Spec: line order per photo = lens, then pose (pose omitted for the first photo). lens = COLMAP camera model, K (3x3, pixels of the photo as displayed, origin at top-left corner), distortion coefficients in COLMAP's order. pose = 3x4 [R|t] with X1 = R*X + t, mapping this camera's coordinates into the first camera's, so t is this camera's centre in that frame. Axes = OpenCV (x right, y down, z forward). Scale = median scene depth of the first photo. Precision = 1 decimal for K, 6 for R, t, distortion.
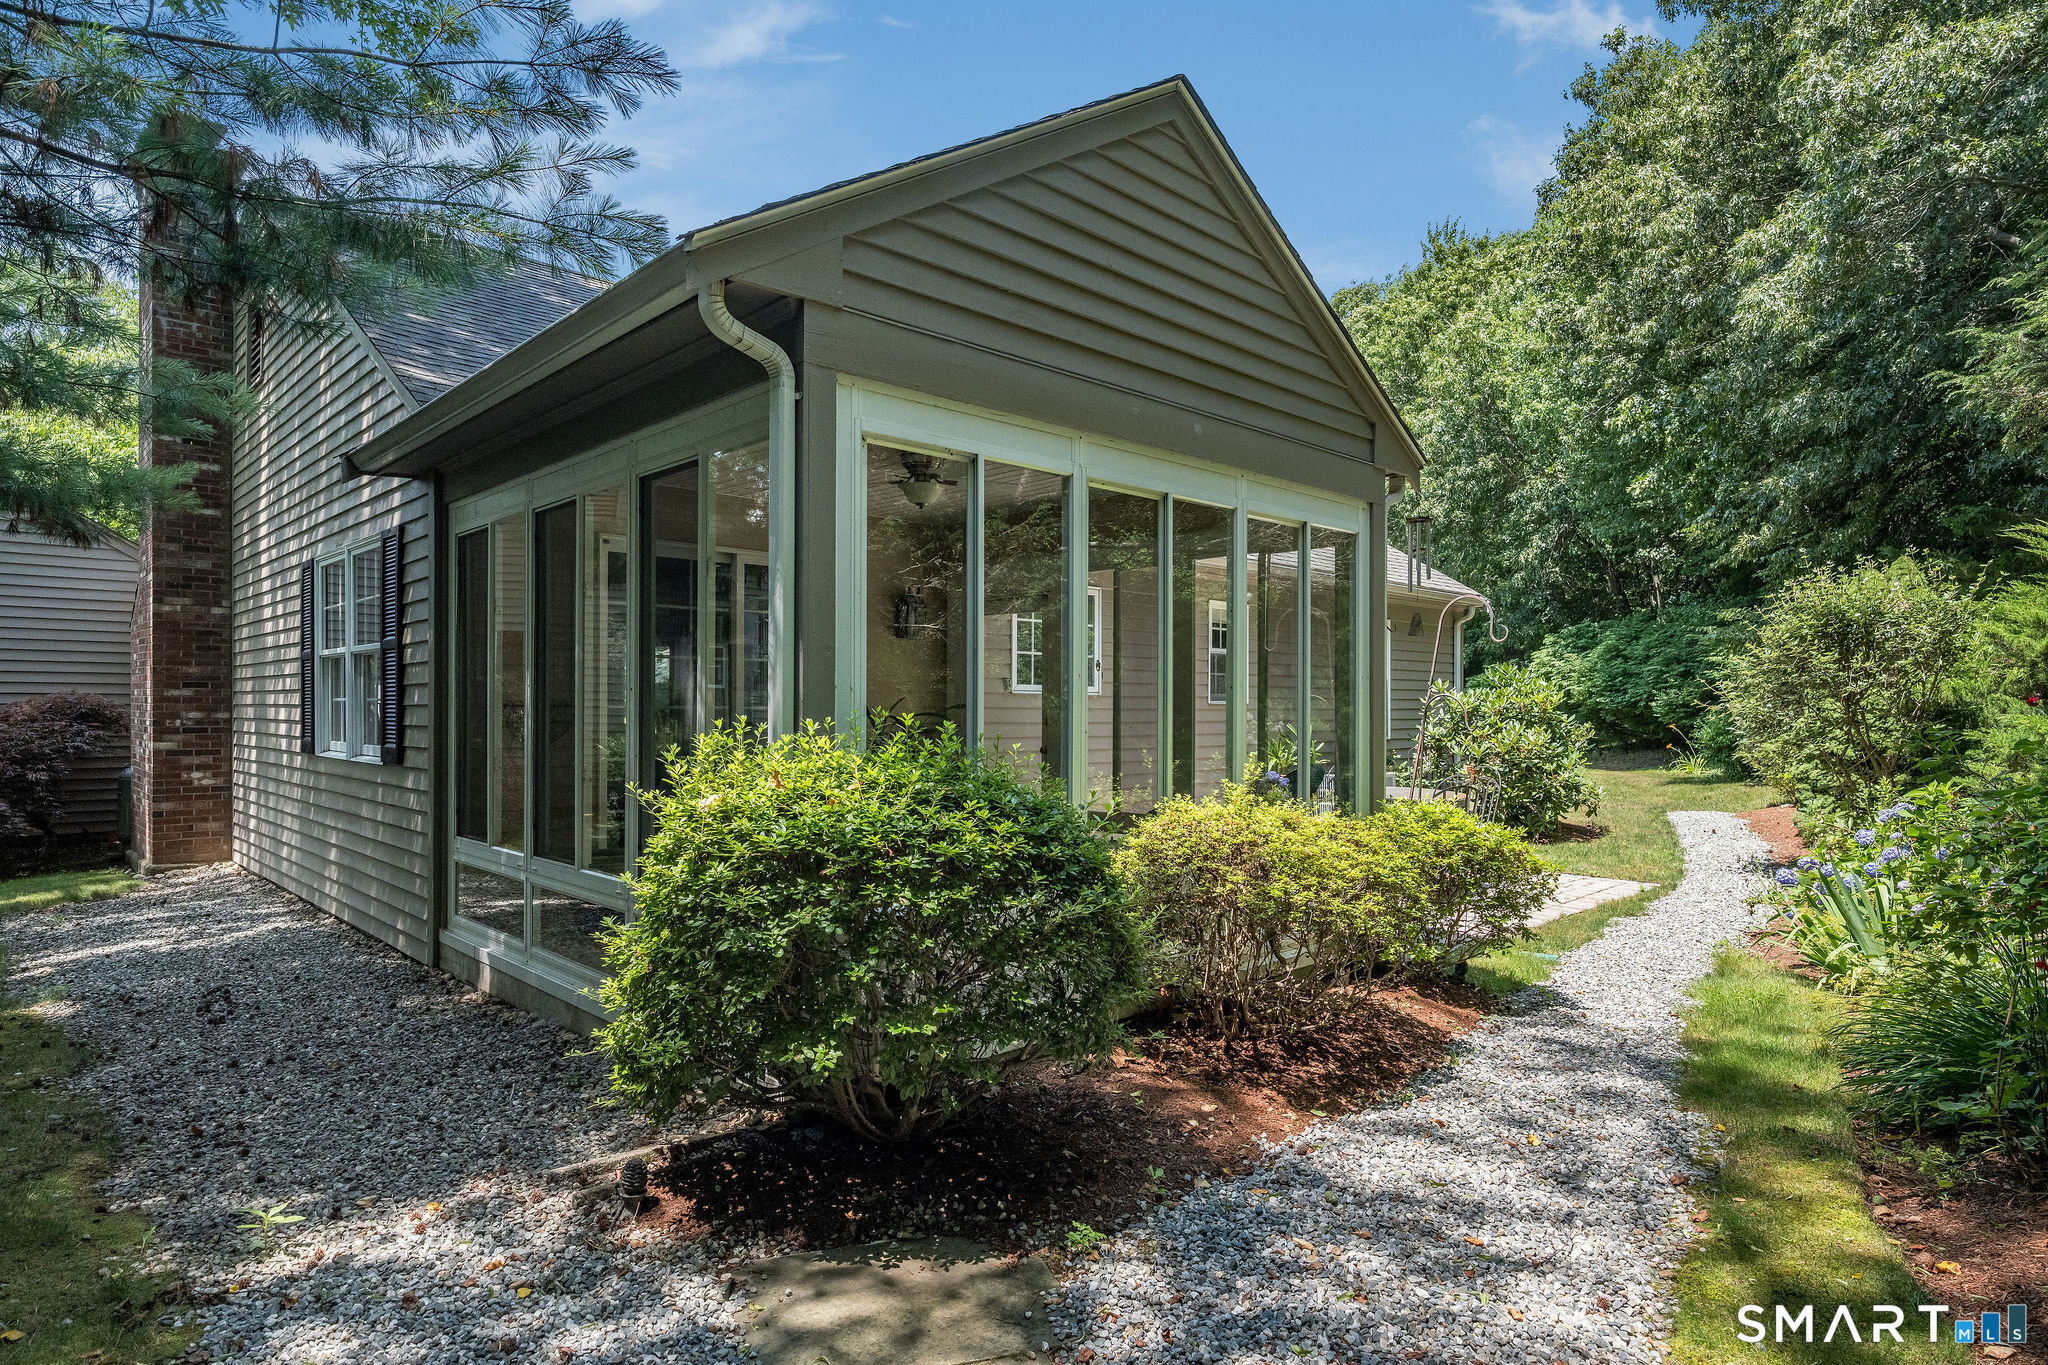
lens RADIAL K [[1069.7, 0, 925.4], [0, 1069.7, 679.8], [0, 0, 1]] dist [-0.000132, -0.001952]
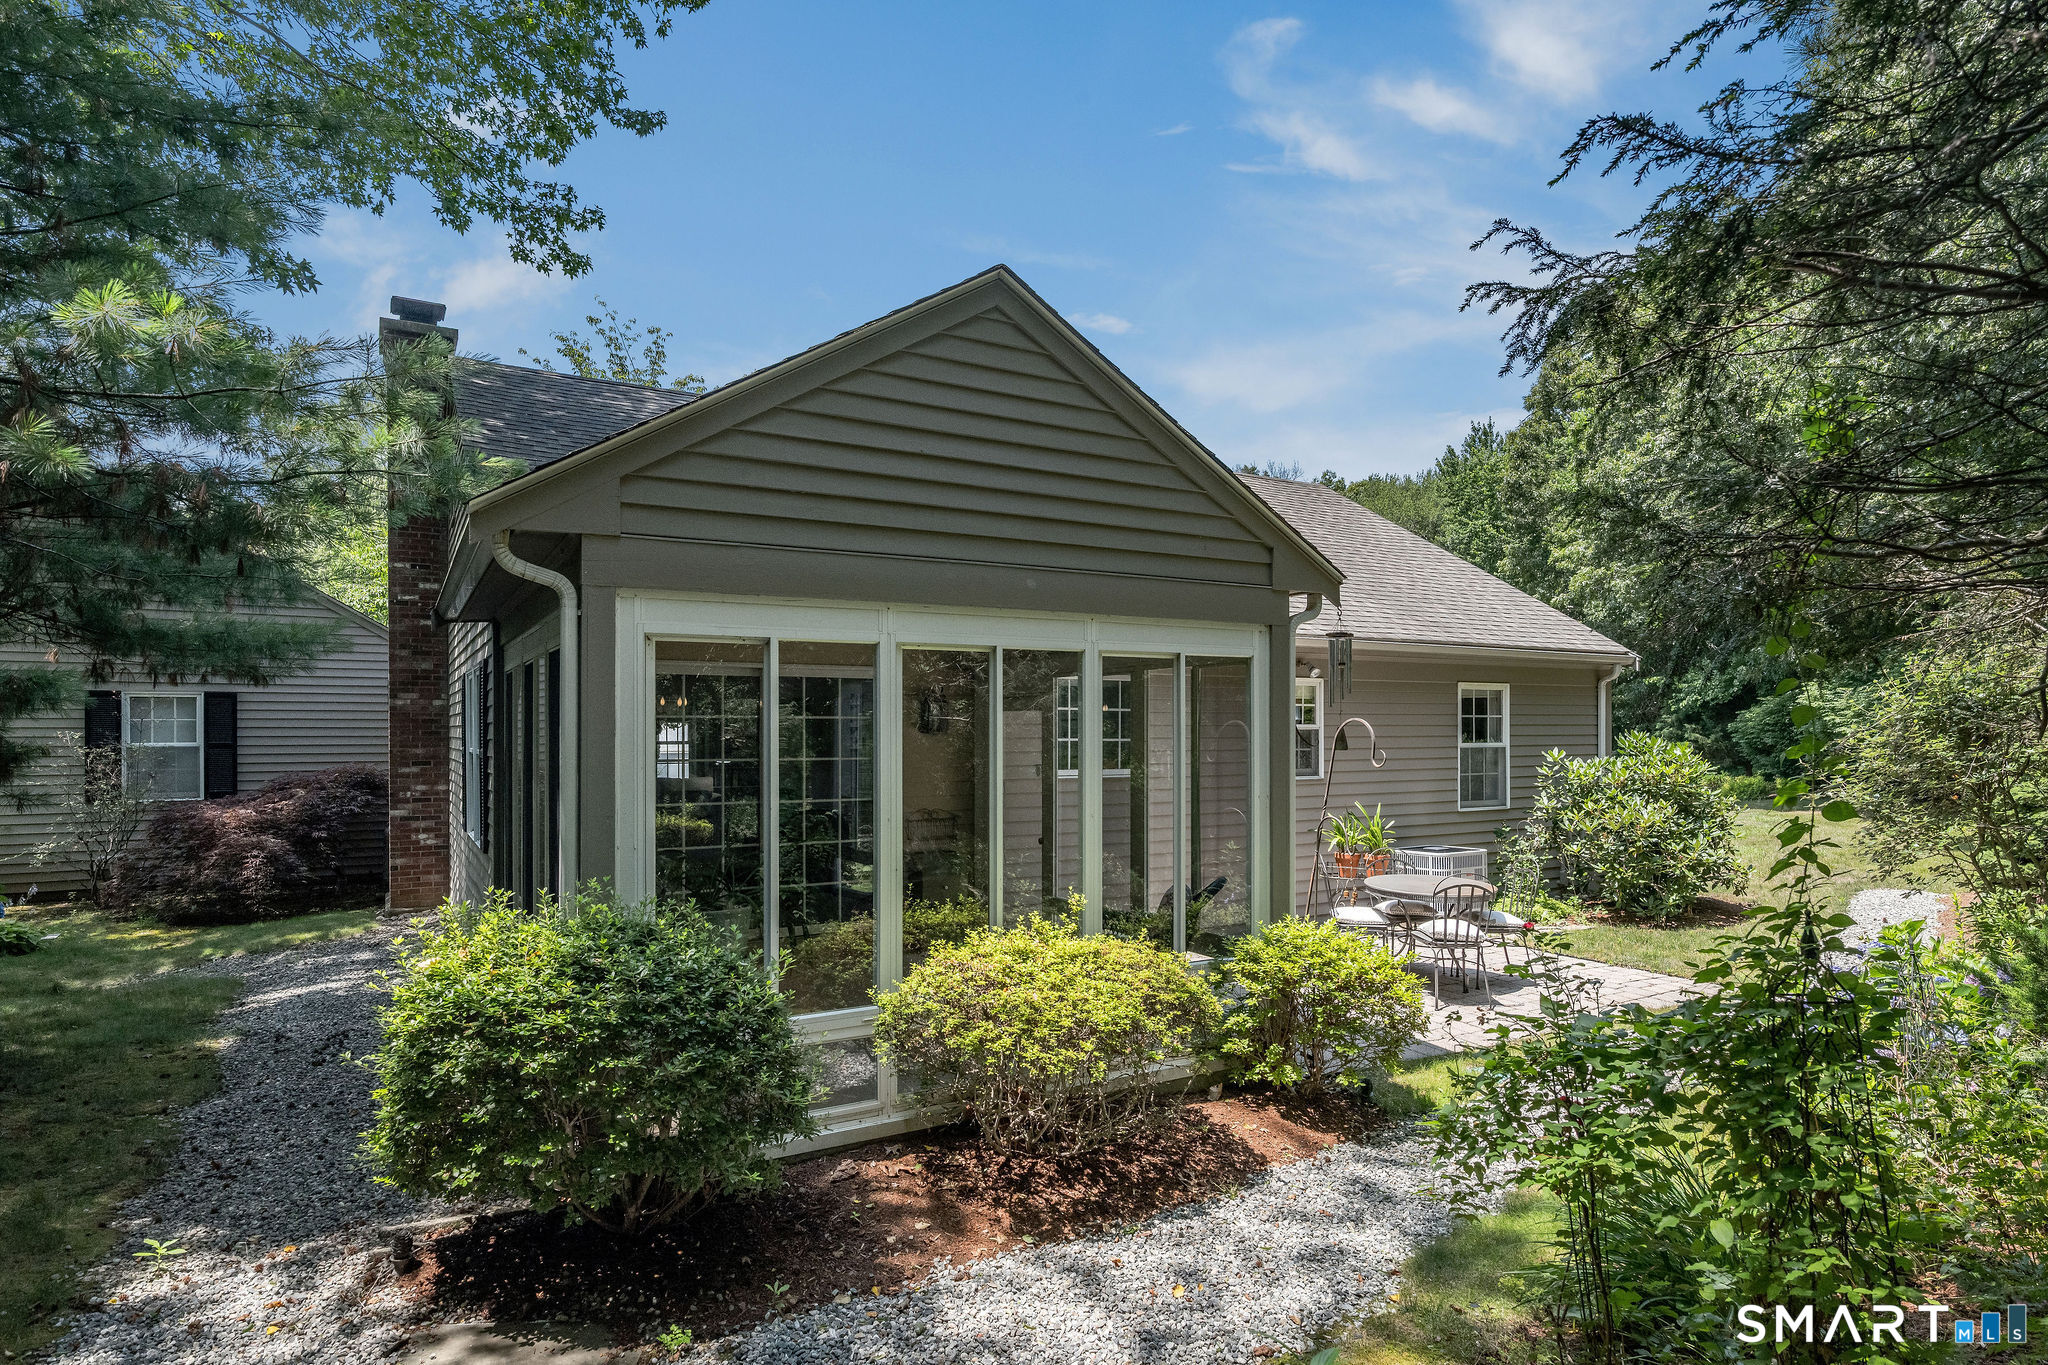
lens RADIAL K [[1053.5, 0, 1024.0], [0, 1053.5, 682.5], [0, 0, 1]] dist [-0.002767, -0.000980]
pose [[0.972841, -0.015873, -0.230930, 0.501316], [0.015417, 0.999874, -0.003780, -0.132133], [0.230961, 0.000117, 0.972963, -0.044298]]
